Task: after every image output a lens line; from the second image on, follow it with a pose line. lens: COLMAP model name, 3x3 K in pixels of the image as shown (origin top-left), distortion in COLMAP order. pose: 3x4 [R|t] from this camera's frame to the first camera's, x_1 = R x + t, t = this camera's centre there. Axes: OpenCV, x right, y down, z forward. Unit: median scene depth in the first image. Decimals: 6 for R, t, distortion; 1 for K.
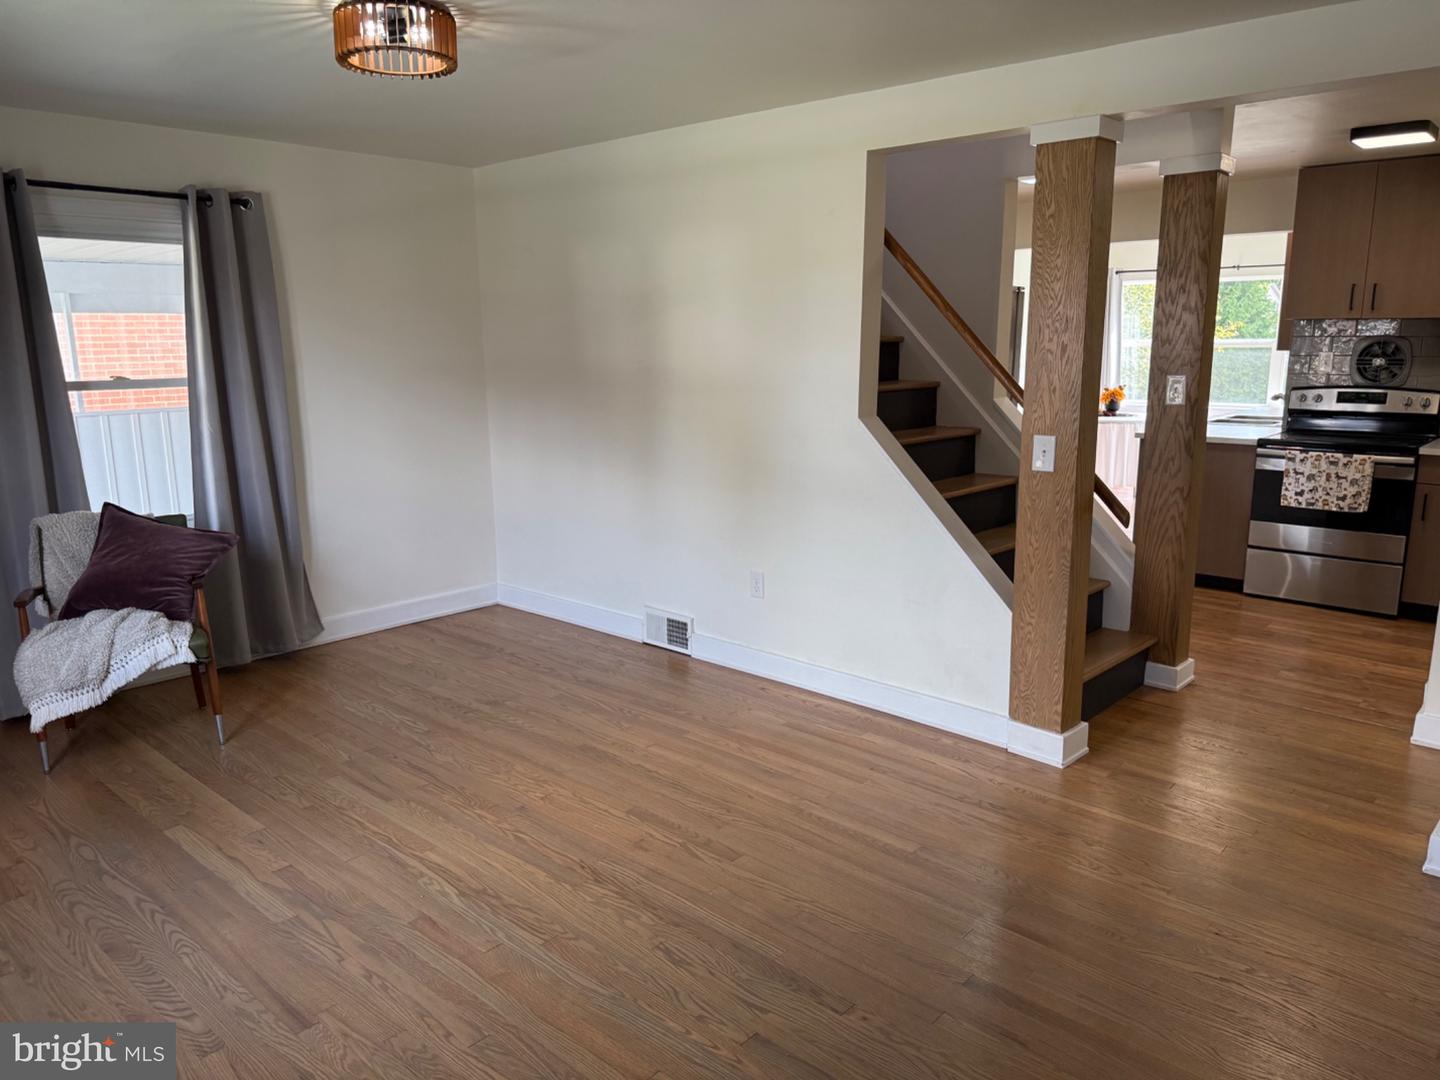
lens RADIAL K [[1030.5, 0, 720.0], [0, 1030.5, 540.0], [0, 0, 1]] dist [0.095233, -0.080792]
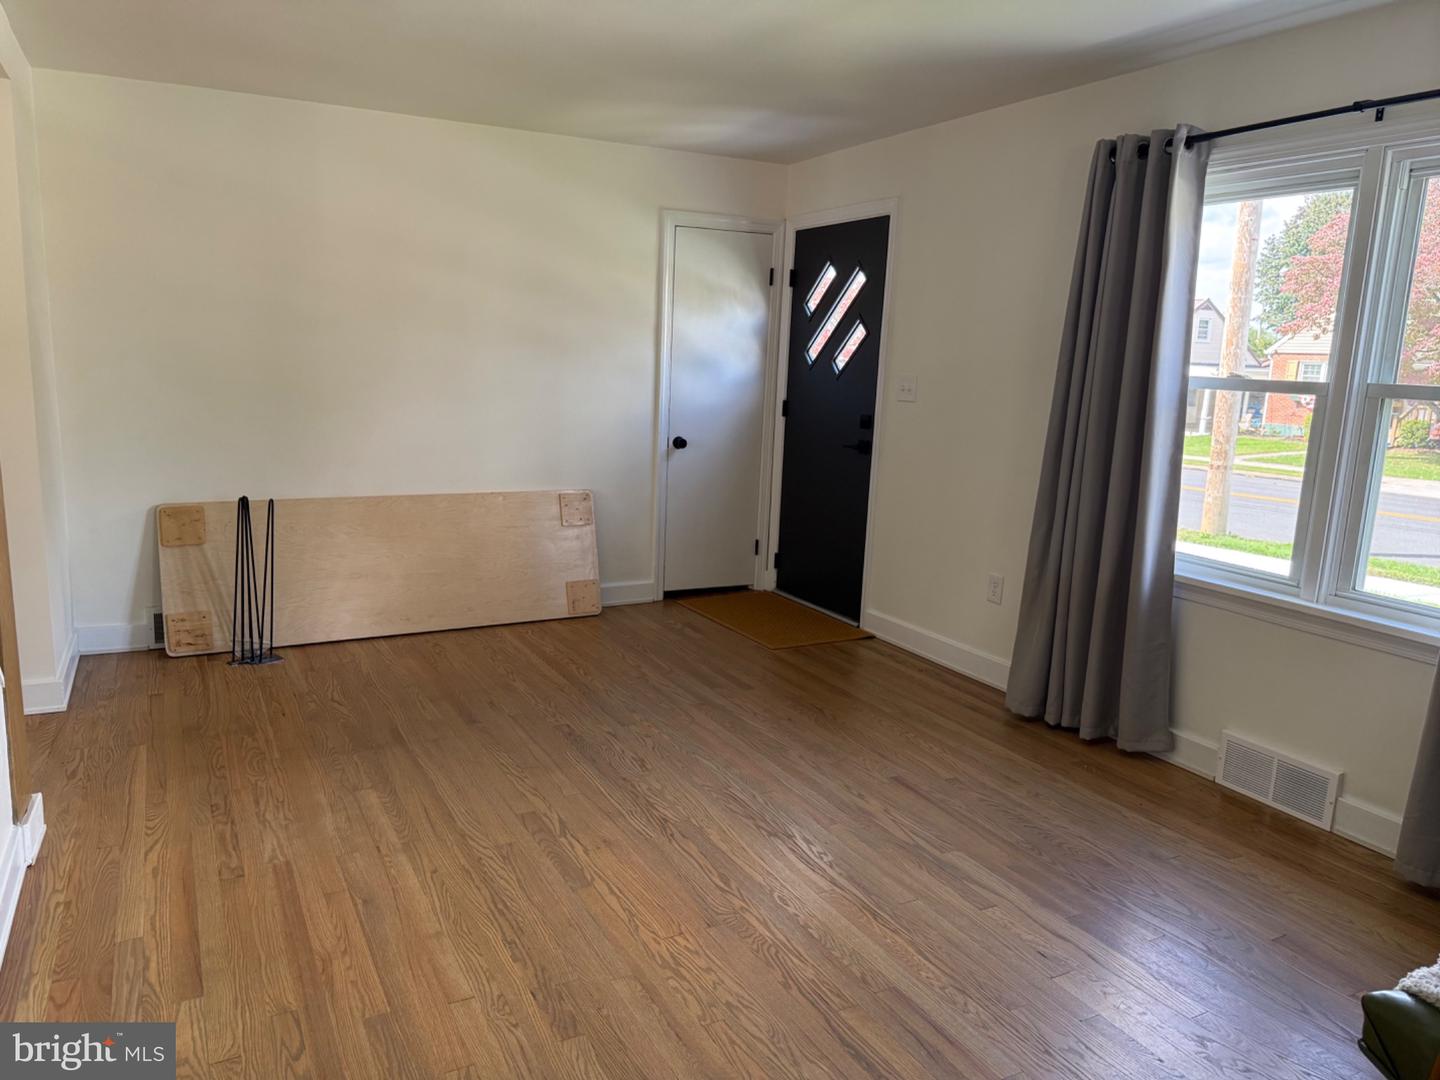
lens RADIAL K [[1030.5, 0, 720.0], [0, 1030.5, 540.0], [0, 0, 1]] dist [0.095233, -0.080792]
pose [[-0.947832, -0.080447, 0.308451, -0.448306], [0.039774, 0.930224, 0.364832, -0.299045], [-0.316278, 0.358068, -0.878496, 1.720961]]
